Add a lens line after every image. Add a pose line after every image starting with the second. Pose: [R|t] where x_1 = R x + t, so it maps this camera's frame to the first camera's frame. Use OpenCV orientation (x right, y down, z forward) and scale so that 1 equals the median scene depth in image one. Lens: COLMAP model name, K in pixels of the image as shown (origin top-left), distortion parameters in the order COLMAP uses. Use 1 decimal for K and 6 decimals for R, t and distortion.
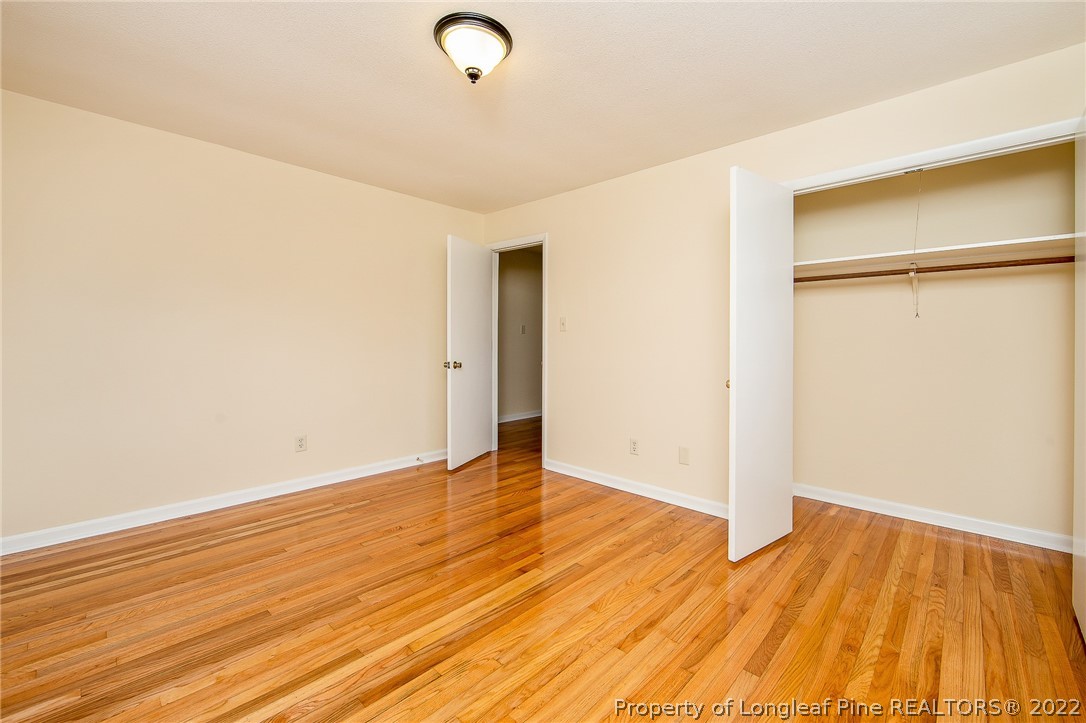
lens RADIAL K [[440.3, 0, 543.8], [0, 440.3, 344.4], [0, 0, 1]] dist [-0.008745, 0.000490]
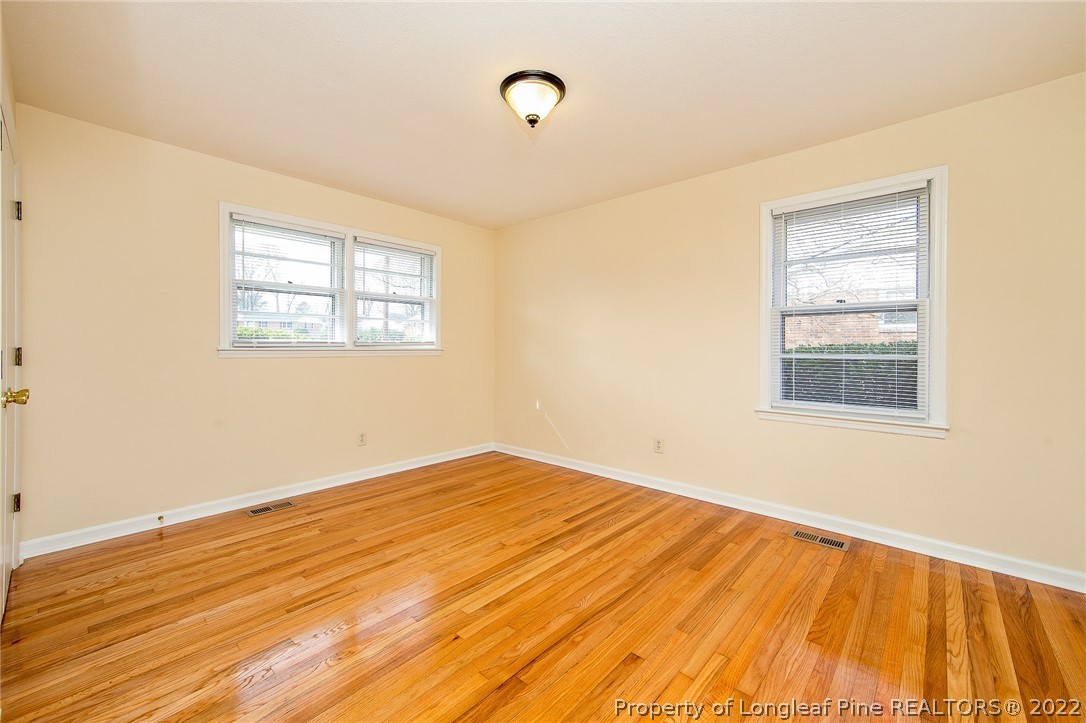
lens RADIAL K [[440.3, 0, 543.8], [0, 440.3, 344.4], [0, 0, 1]] dist [-0.008745, 0.000490]
pose [[-0.999152, -0.008472, -0.040302, -0.155124], [-0.008603, 0.999958, 0.003080, -0.023290], [0.040274, 0.003424, -0.999183, 2.271738]]
